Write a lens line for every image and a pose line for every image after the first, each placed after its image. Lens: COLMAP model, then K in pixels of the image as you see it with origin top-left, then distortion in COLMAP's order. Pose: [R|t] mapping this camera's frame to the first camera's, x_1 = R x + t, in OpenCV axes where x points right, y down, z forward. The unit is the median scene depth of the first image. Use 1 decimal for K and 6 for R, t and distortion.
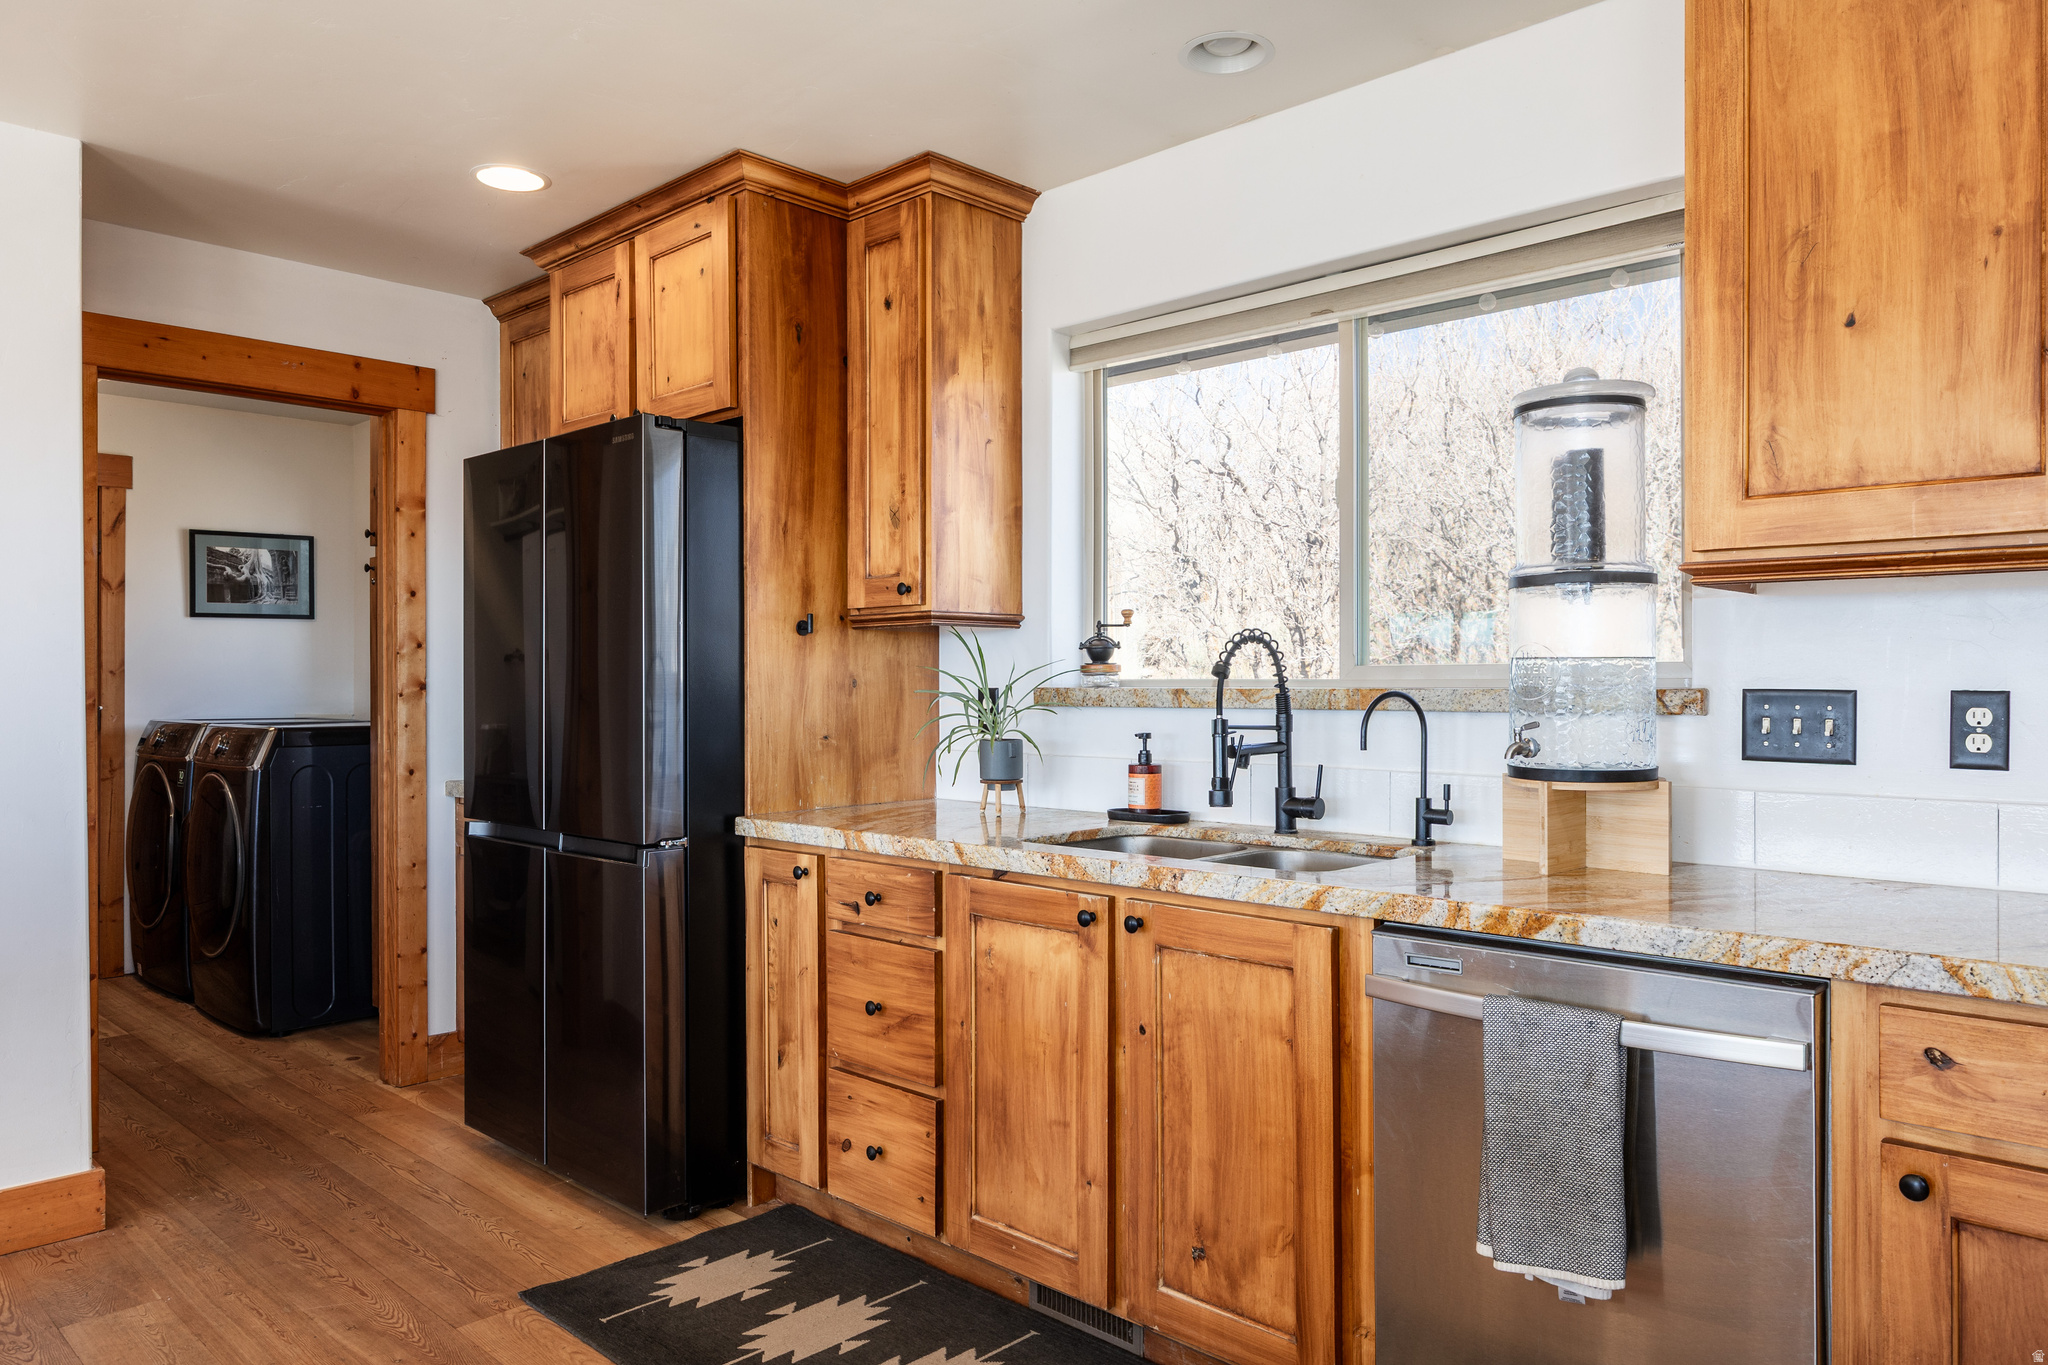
lens RADIAL K [[1337.8, 0, 1072.5], [0, 1337.8, 685.0], [0, 0, 1]] dist [-0.001318, -0.000117]
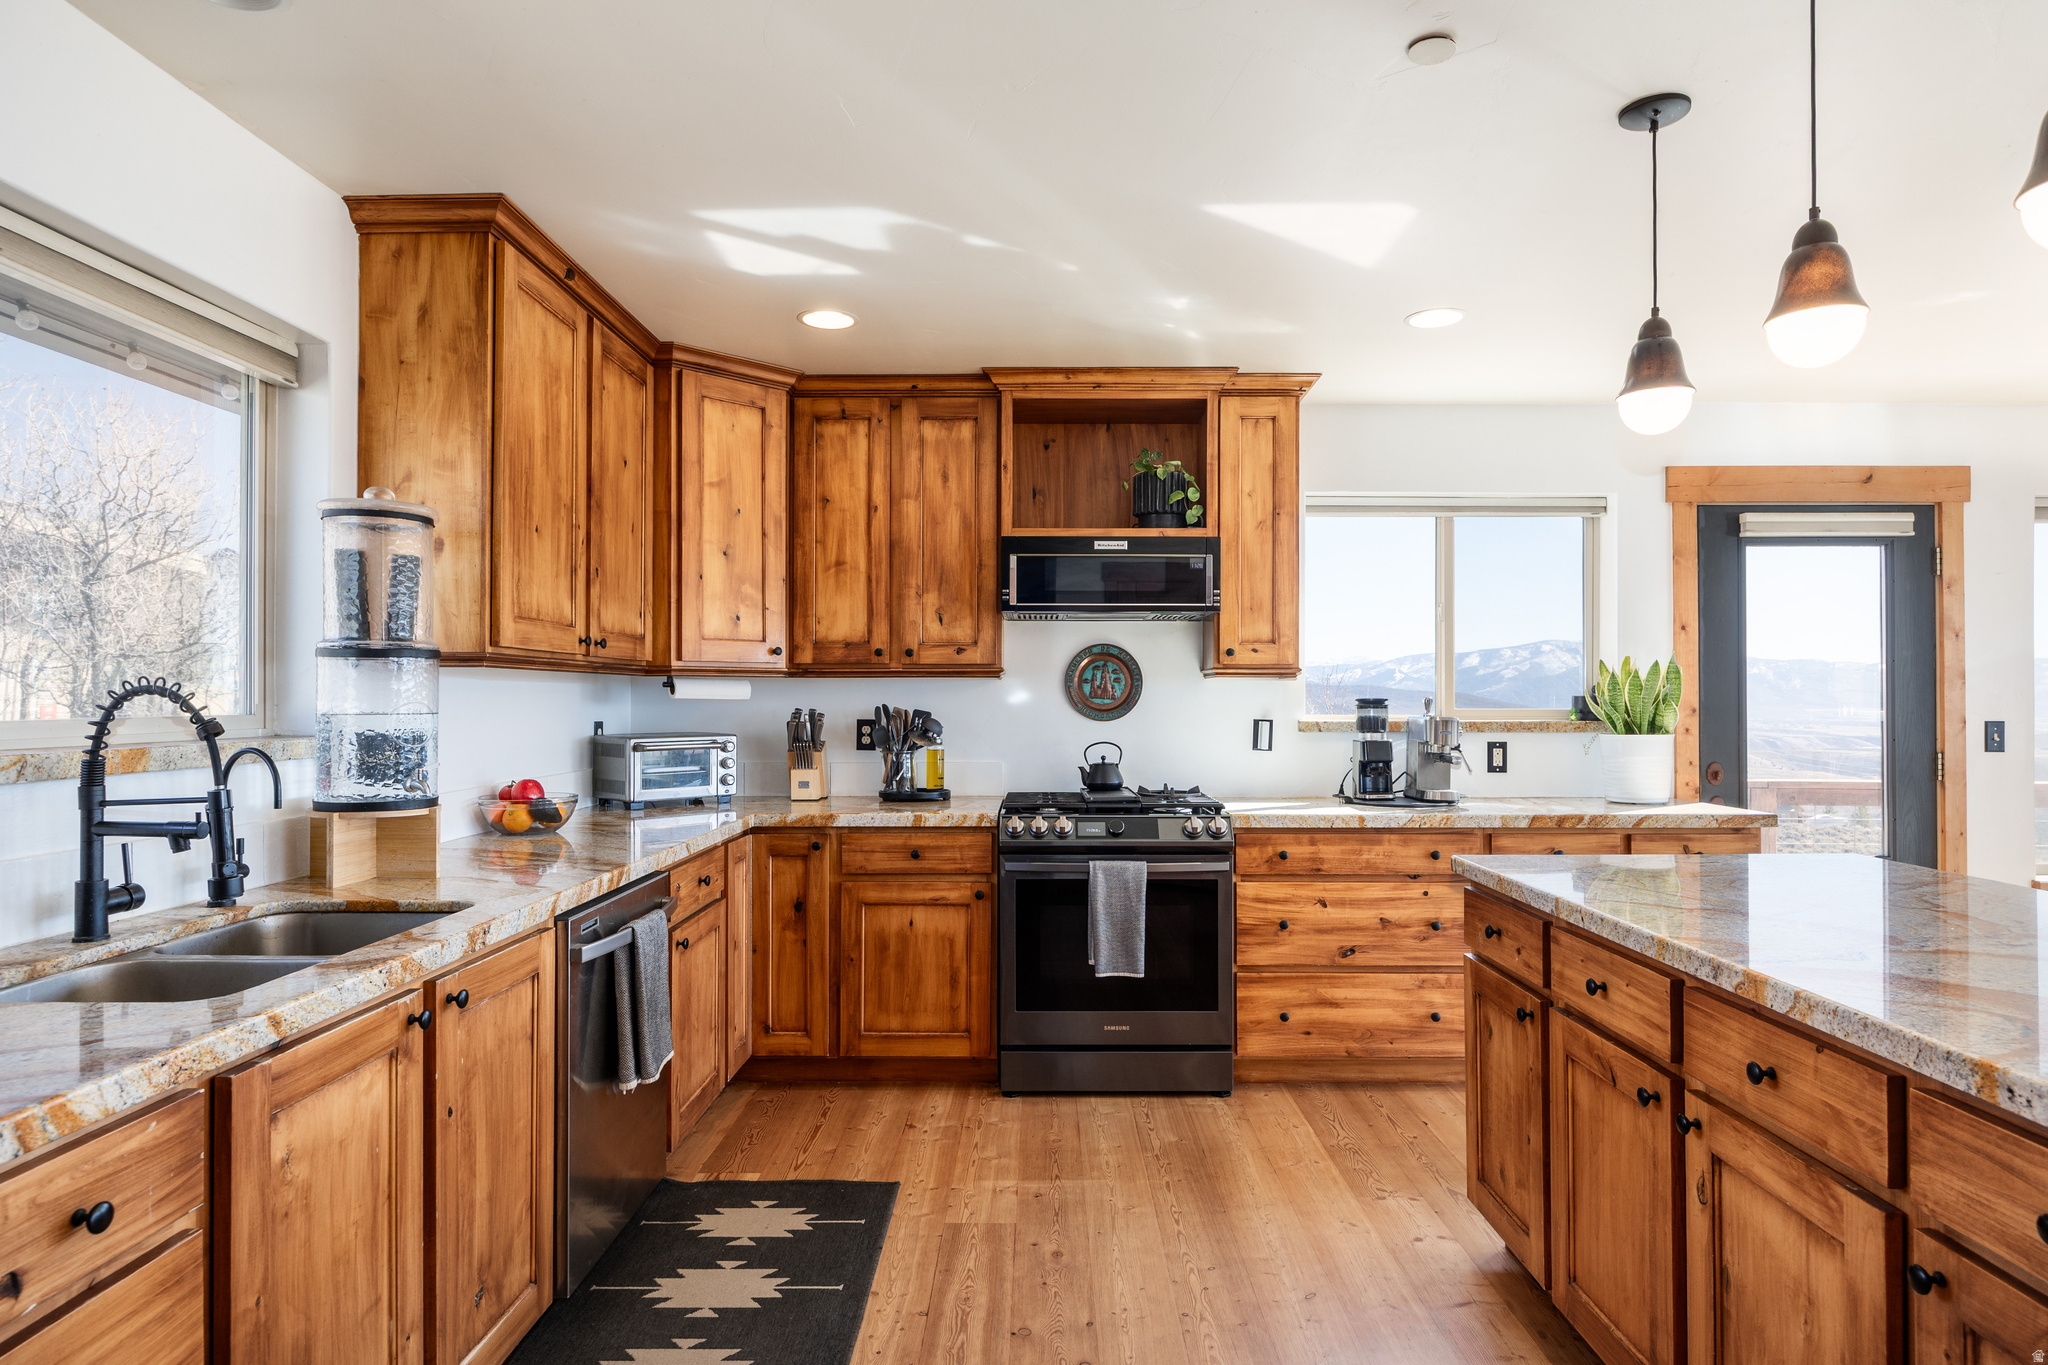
lens RADIAL K [[1135.6, 0, 1047.8], [0, 1135.6, 685.6], [0, 0, 1]] dist [-0.003794, -0.000620]
pose [[-0.676065, 0.008462, 0.736793, -0.701159], [0.003333, 0.999959, -0.008426, -0.029448], [-0.736834, -0.003241, -0.676066, 1.045601]]
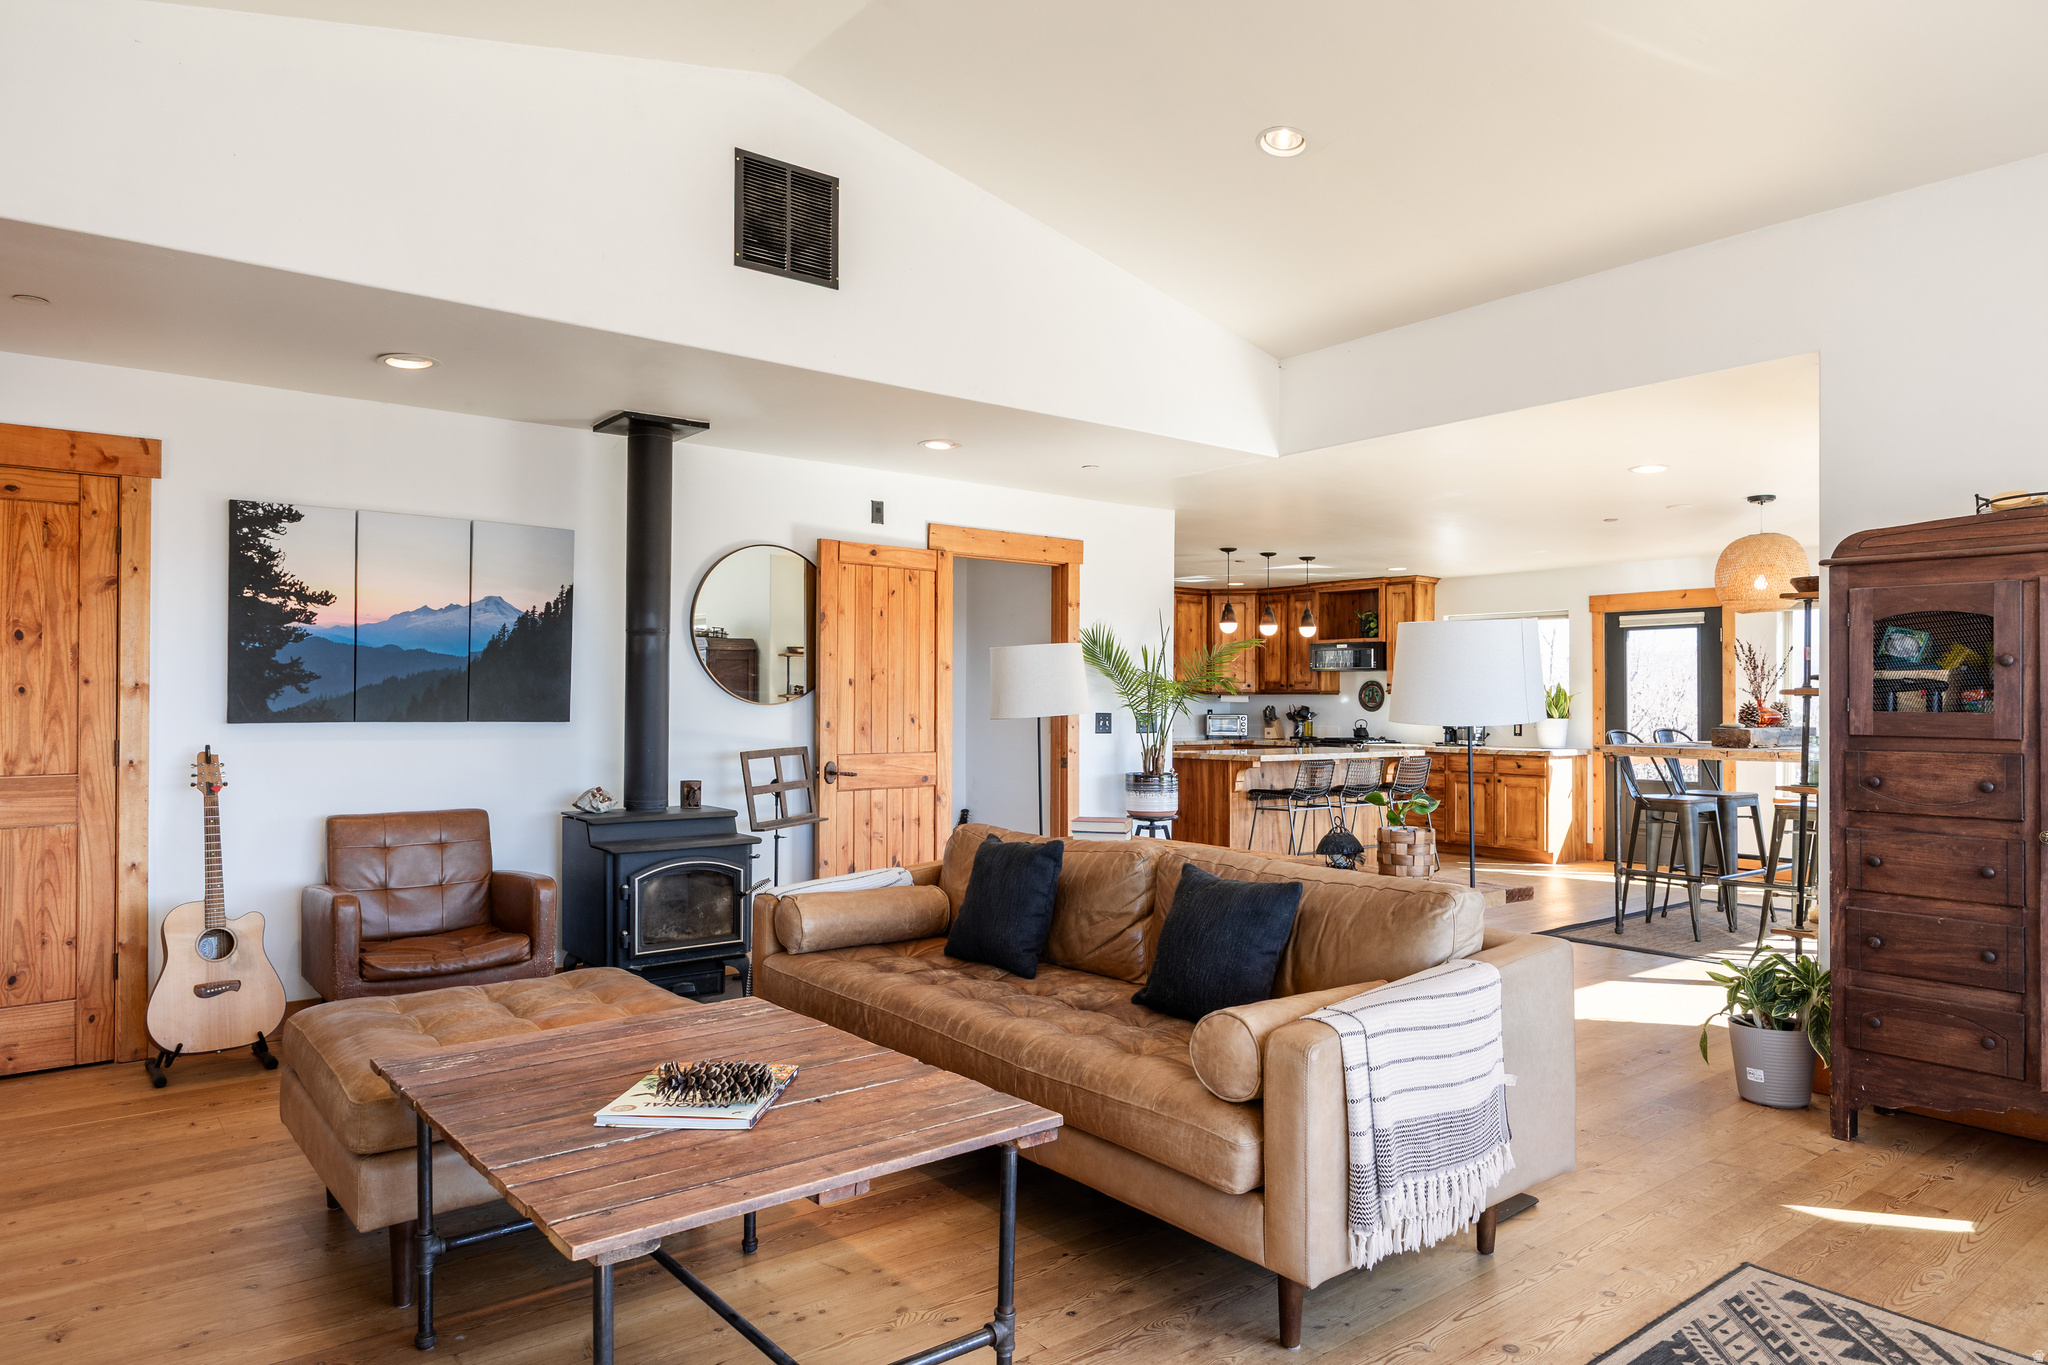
lens RADIAL K [[1264.0, 0, 1006.3], [0, 1264.0, 684.1], [0, 0, 1]] dist [0.003023, 0.000971]
pose [[0.168854, 0.017803, 0.985480, -4.199690], [-0.003338, 0.999841, -0.017491, -0.007421], [-0.985635, -0.000336, 0.168887, 0.415783]]
